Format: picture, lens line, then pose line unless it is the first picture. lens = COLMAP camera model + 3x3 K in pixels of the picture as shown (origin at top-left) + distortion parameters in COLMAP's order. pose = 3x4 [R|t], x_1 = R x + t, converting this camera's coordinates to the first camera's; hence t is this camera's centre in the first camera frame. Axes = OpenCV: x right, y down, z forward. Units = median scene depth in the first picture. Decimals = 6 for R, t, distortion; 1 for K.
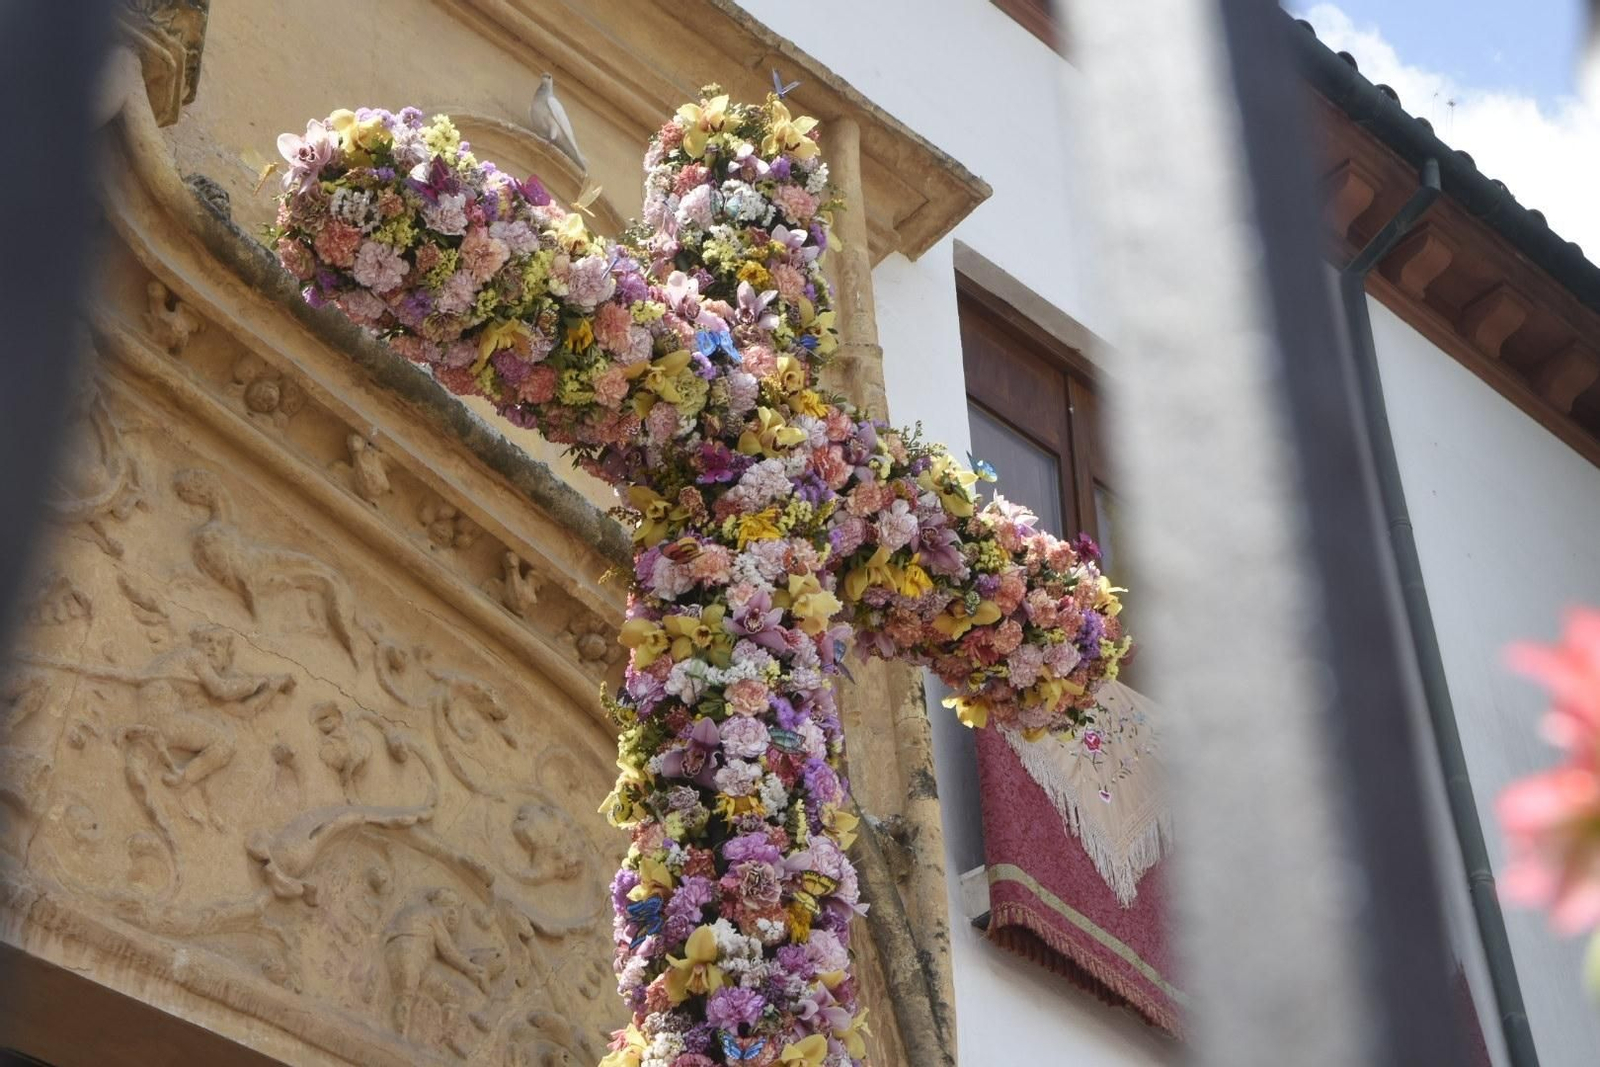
lens RADIAL K [[3262.1, 0, 798.5], [0, 3262.1, 564.8], [0, 0, 1]] dist [0.227109, 0.012109]
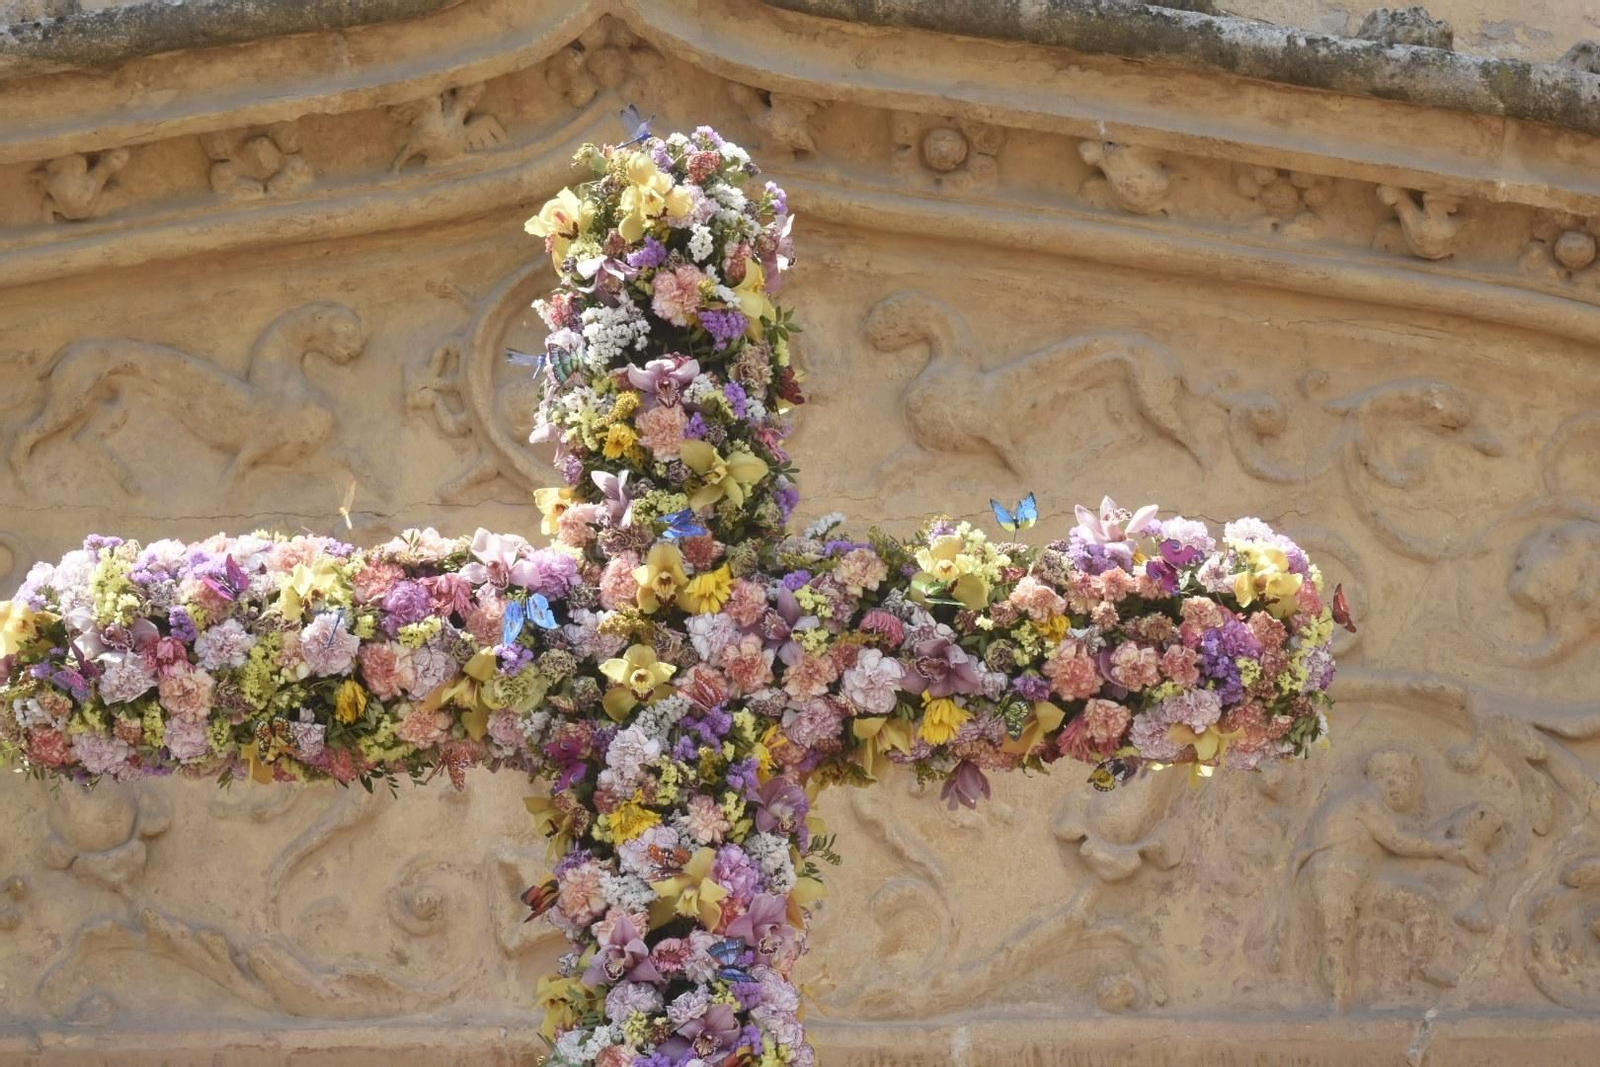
lens RADIAL K [[7731.3, 0, 800.0], [0, 7731.3, 533.5], [0, 0, 1]] dist [0.315827, -3.408812]
pose [[0.717080, -0.274328, -0.640735, 0.880168], [0.448009, 0.885637, 0.122208, -0.201084], [0.533933, -0.374688, 0.757974, -0.308269]]
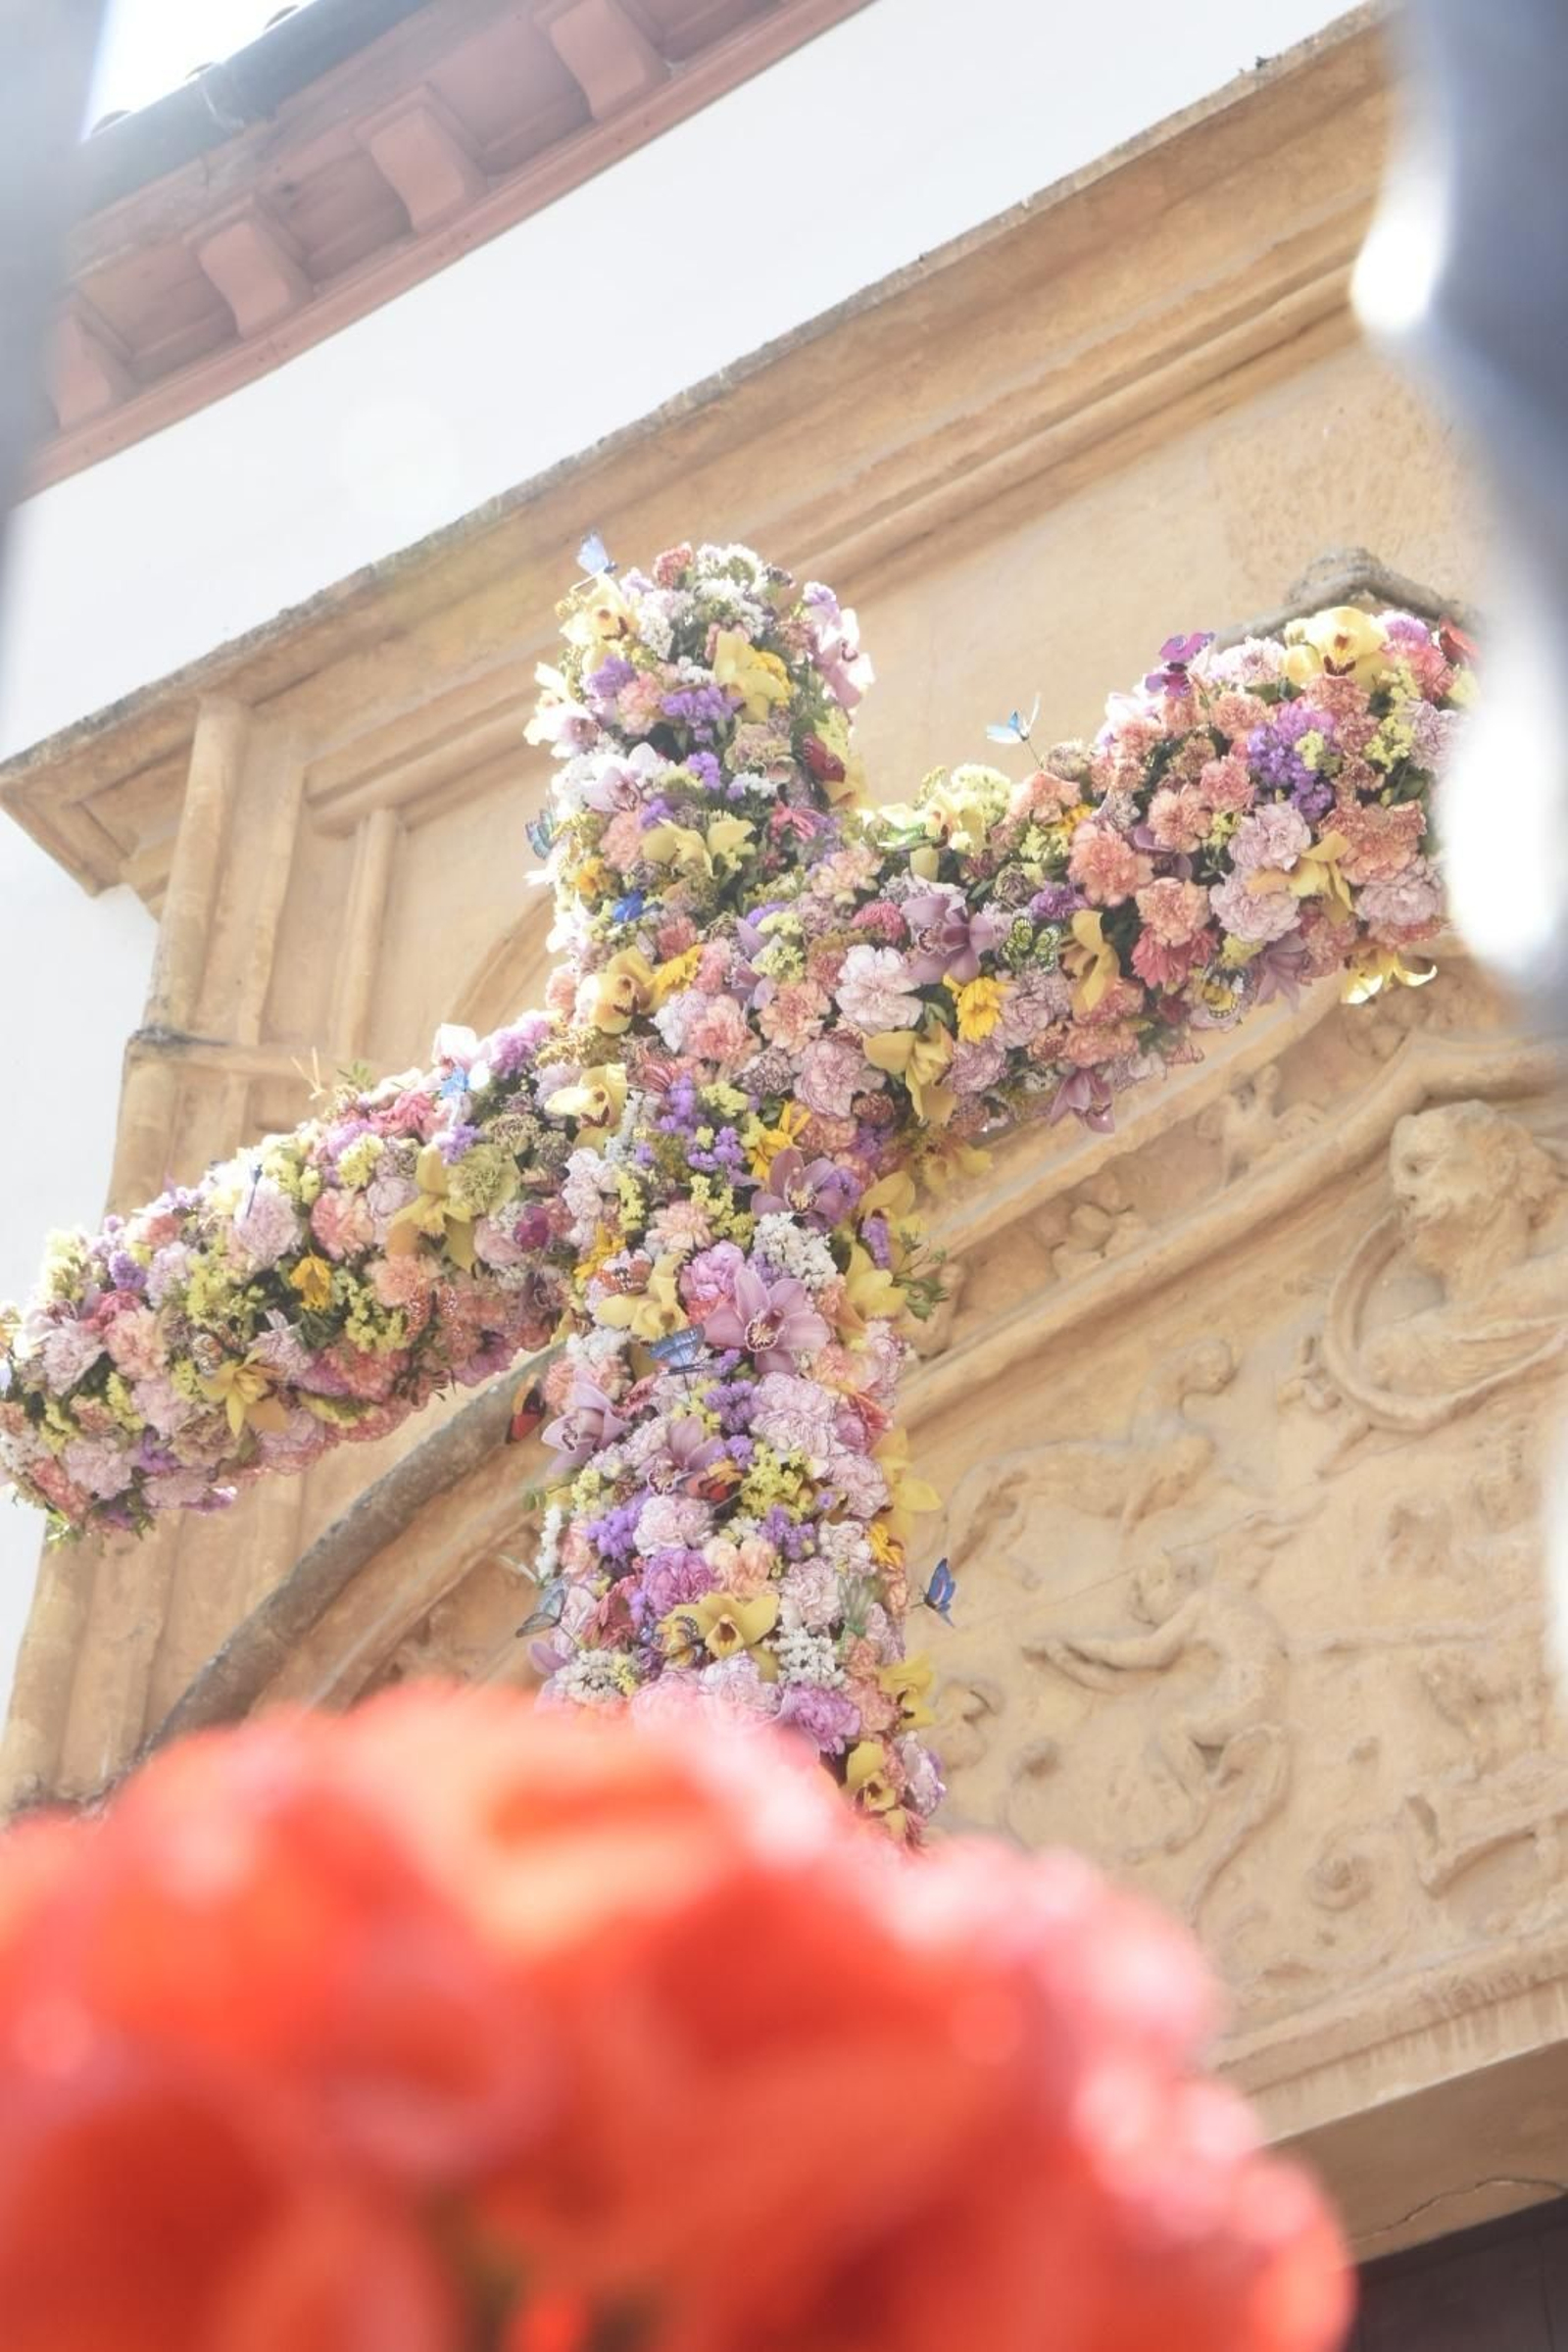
lens RADIAL K [[4795.3, 0, 794.4], [0, 4795.3, 1257.0], [0, 0, 1]] dist [0.227109, 0.012109]
pose [[0.212914, -0.647483, -0.731733, 0.439932], [0.637038, 0.659833, -0.398501, 0.248540], [0.740845, -0.381295, 0.552959, 0.352376]]
